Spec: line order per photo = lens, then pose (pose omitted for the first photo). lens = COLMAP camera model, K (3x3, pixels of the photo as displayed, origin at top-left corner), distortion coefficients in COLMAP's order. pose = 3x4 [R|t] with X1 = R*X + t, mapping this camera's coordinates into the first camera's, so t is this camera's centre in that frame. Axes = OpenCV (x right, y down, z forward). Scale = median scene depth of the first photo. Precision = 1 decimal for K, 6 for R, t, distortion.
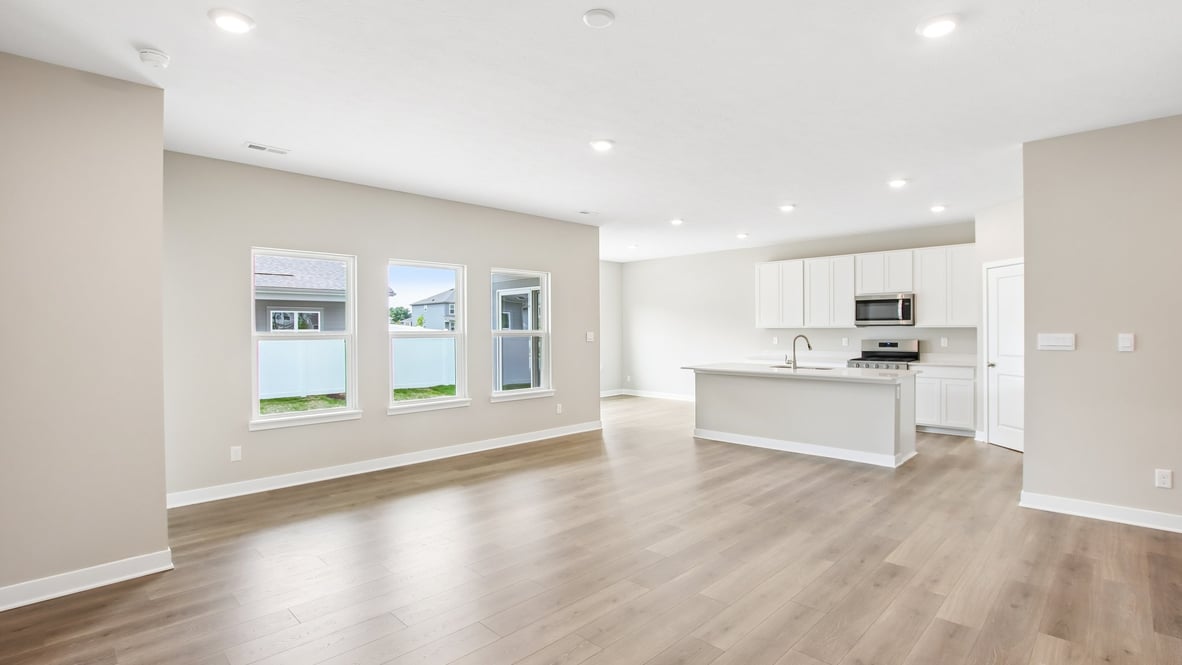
lens RADIAL K [[550.1, 0, 587.5], [0, 550.1, 329.6], [0, 0, 1]] dist [-0.025816, 0.000613]
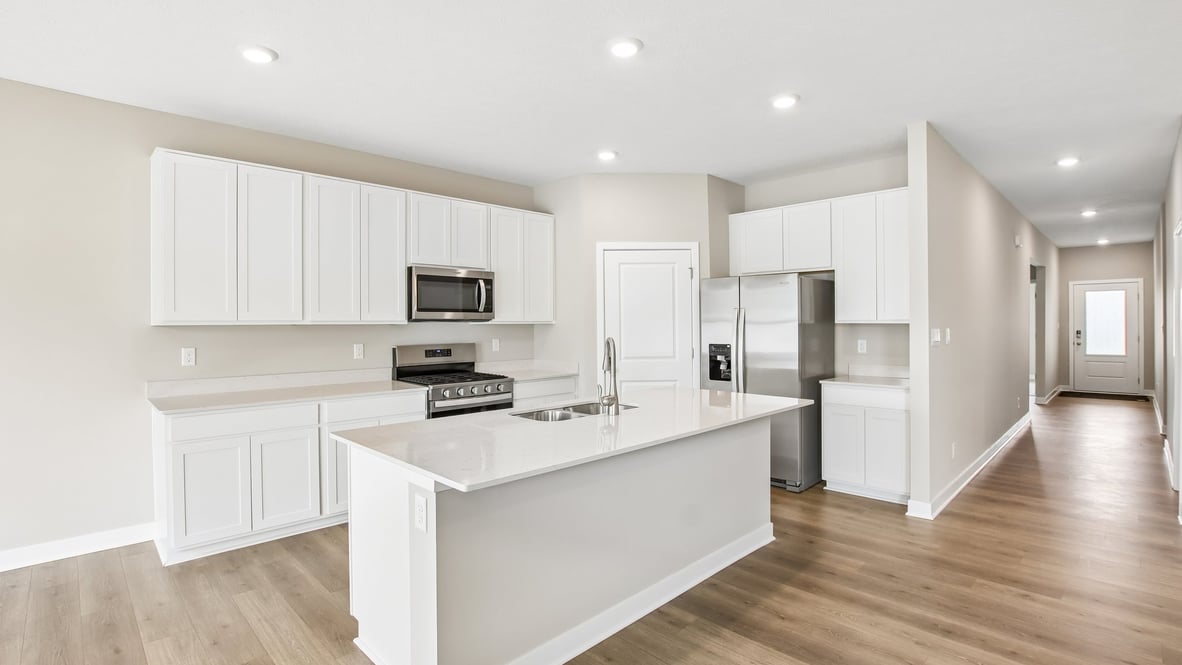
lens RADIAL K [[550.1, 0, 584.3], [0, 550.1, 329.3], [0, 0, 1]] dist [-0.025816, 0.000613]
pose [[0.006047, -0.003431, 0.999976, -0.062975], [0.005853, 0.999977, 0.003396, 0.000696], [-0.999965, 0.005832, 0.006067, 0.895250]]
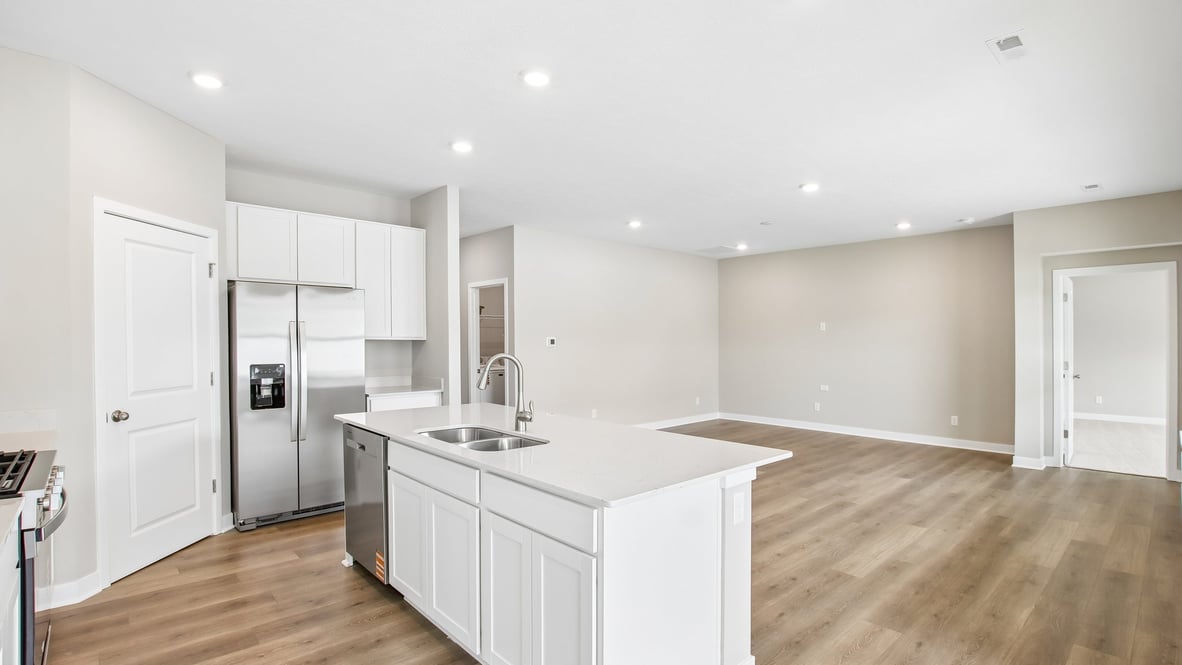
lens RADIAL K [[550.1, 0, 607.9], [0, 550.1, 340.3], [0, 0, 1]] dist [-0.025816, 0.000613]
pose [[-0.999766, 0.003811, 0.021305, 0.256328], [0.003862, 0.999990, 0.002368, -0.001655], [-0.021296, 0.002450, -0.999770, 1.262871]]
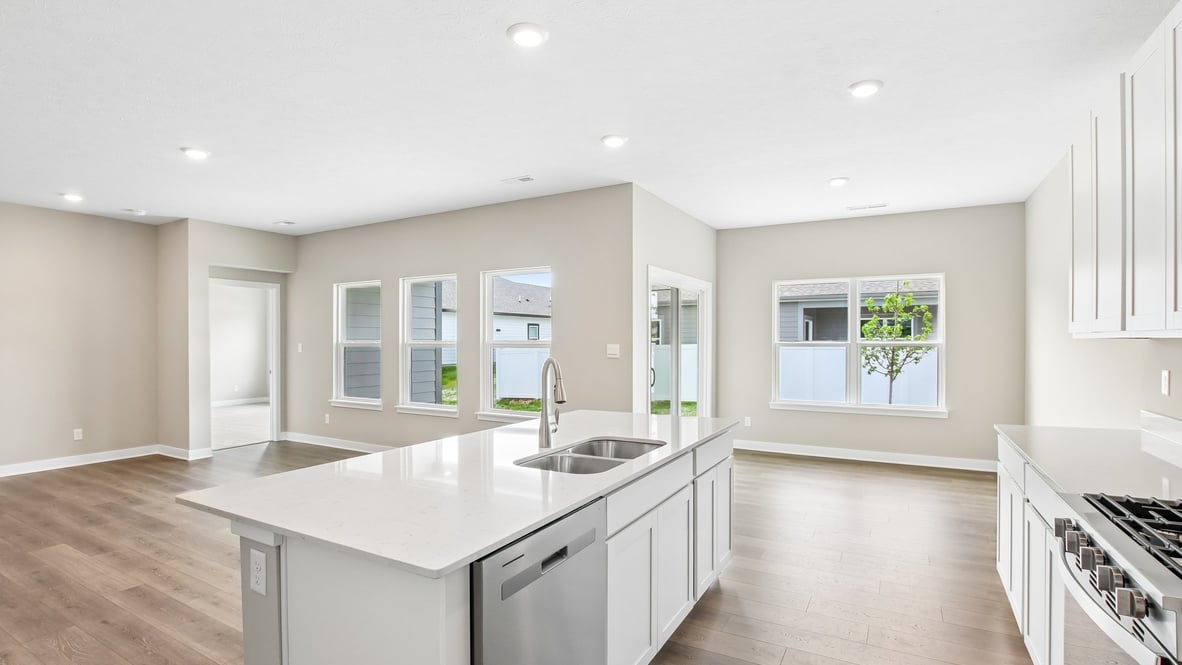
lens RADIAL K [[550.1, 0, 587.0], [0, 550.1, 339.3], [0, 0, 1]] dist [-0.025816, 0.000613]
pose [[0.265655, 0.004955, -0.964055, 0.660441], [-0.001887, 0.999988, 0.004619, -0.004334], [0.964066, 0.000593, 0.265661, 0.813245]]
